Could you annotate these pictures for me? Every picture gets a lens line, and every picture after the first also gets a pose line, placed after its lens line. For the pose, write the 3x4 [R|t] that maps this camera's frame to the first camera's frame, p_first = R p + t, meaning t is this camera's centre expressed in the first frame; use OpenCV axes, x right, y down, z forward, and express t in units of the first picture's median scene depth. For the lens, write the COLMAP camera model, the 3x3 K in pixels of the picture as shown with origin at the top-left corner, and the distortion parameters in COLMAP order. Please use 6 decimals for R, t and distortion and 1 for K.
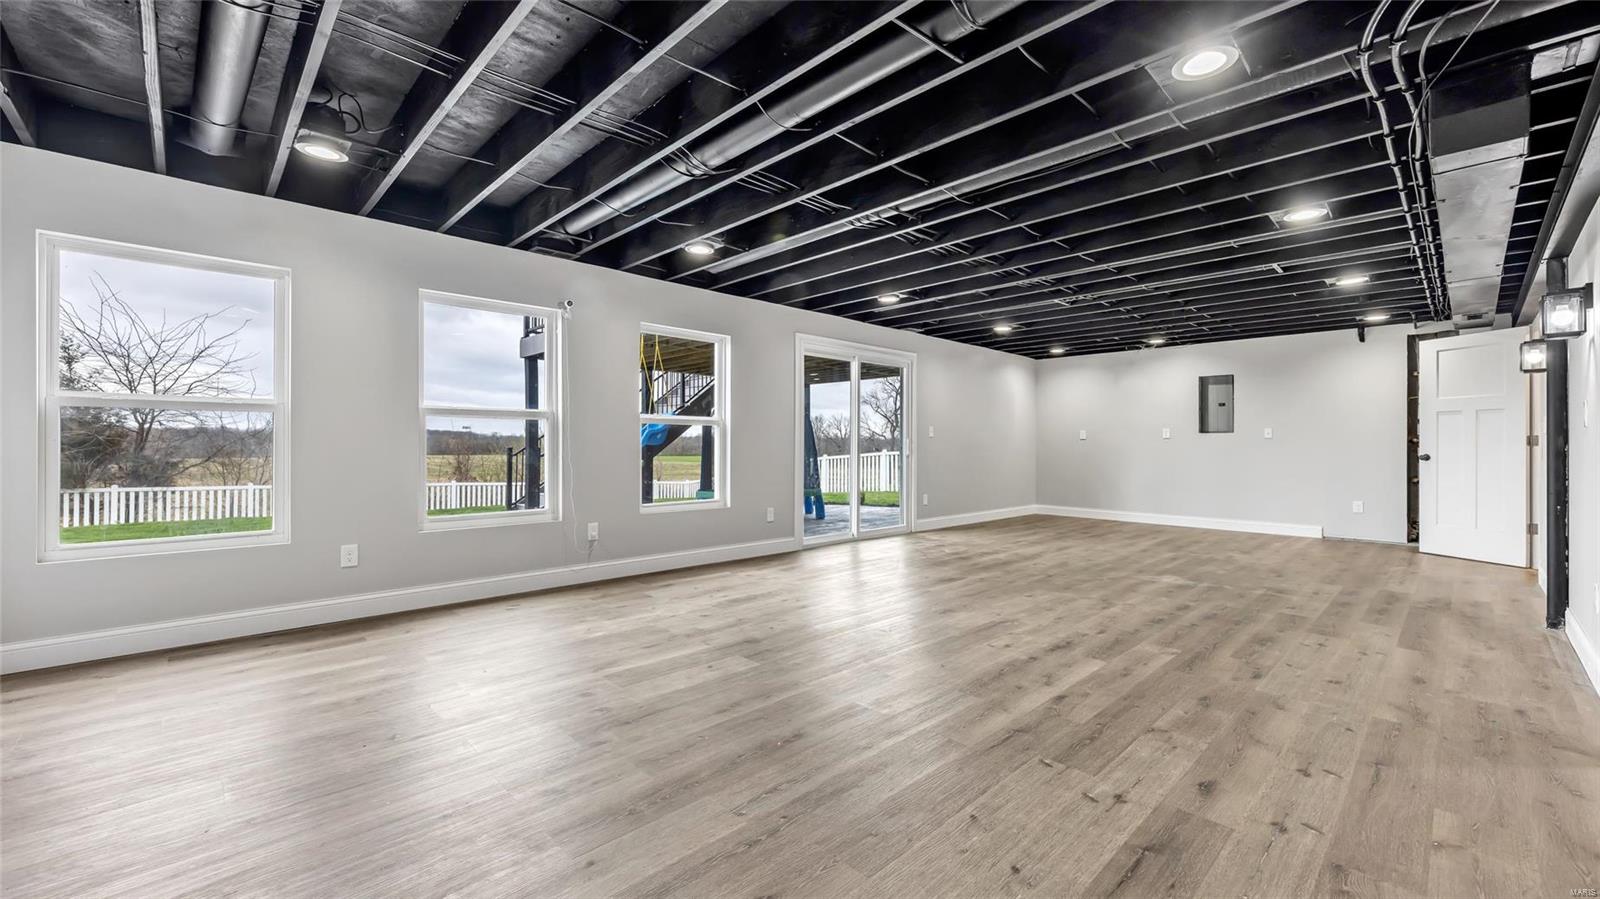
lens RADIAL K [[638.5, 0, 798.1], [0, 638.5, 450.7], [0, 0, 1]] dist [0.000154, 0.000048]
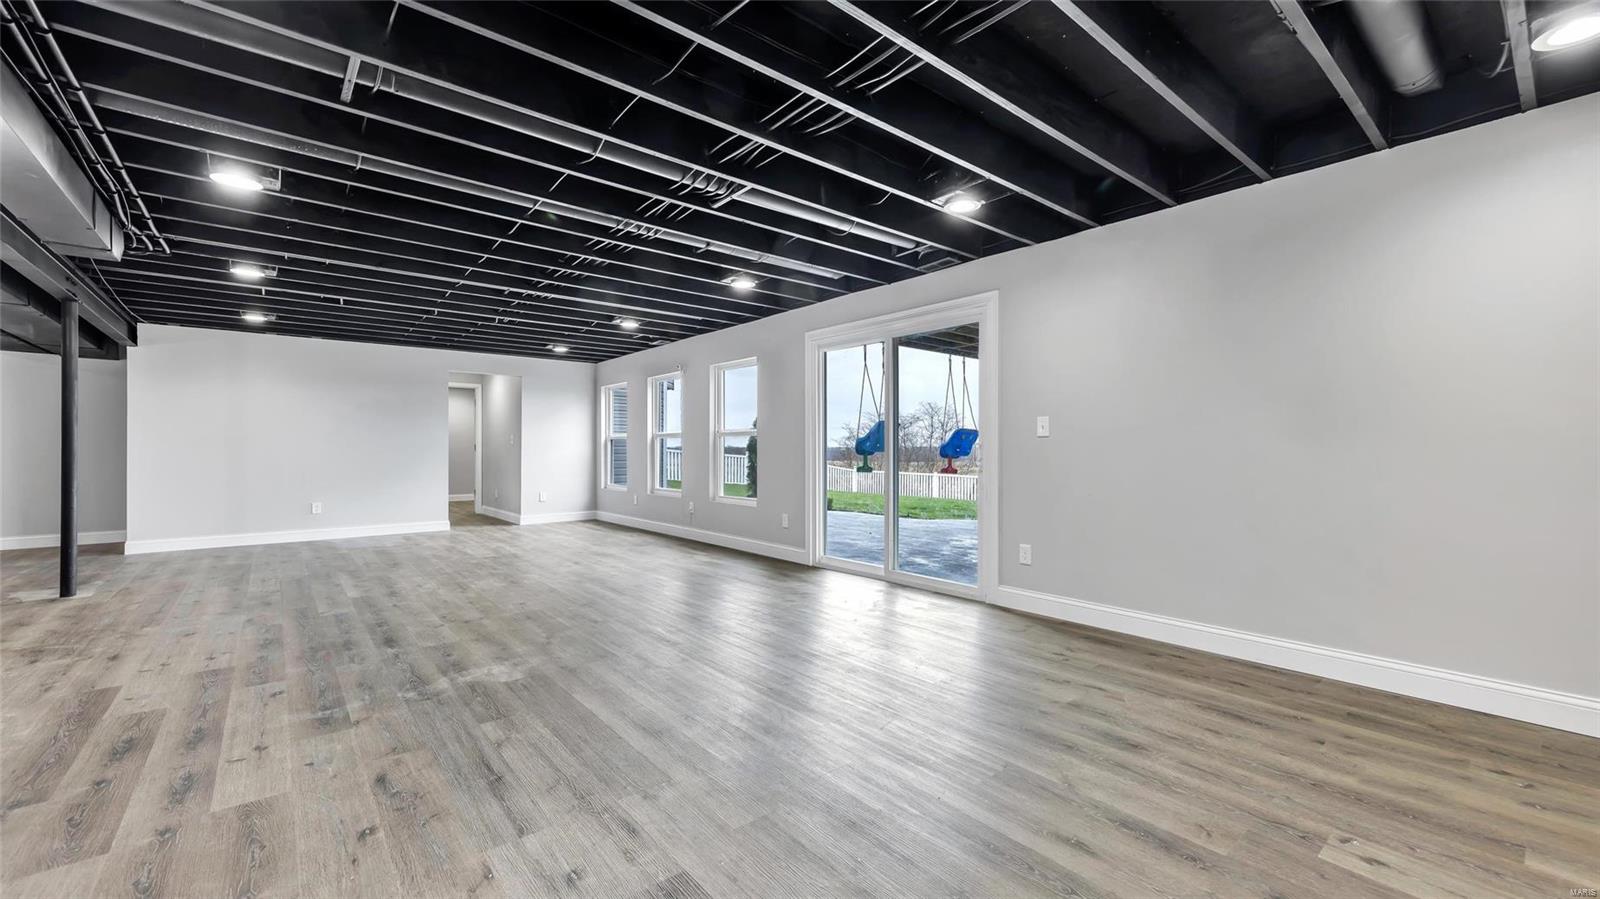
lens RADIAL K [[638.5, 0, 798.1], [0, 638.5, 450.7], [0, 0, 1]] dist [0.000154, 0.000048]
pose [[-0.070087, -0.000705, -0.997541, 1.074638], [-0.008245, 0.999966, -0.000127, -0.011702], [0.997507, 0.008216, -0.070091, 1.217523]]
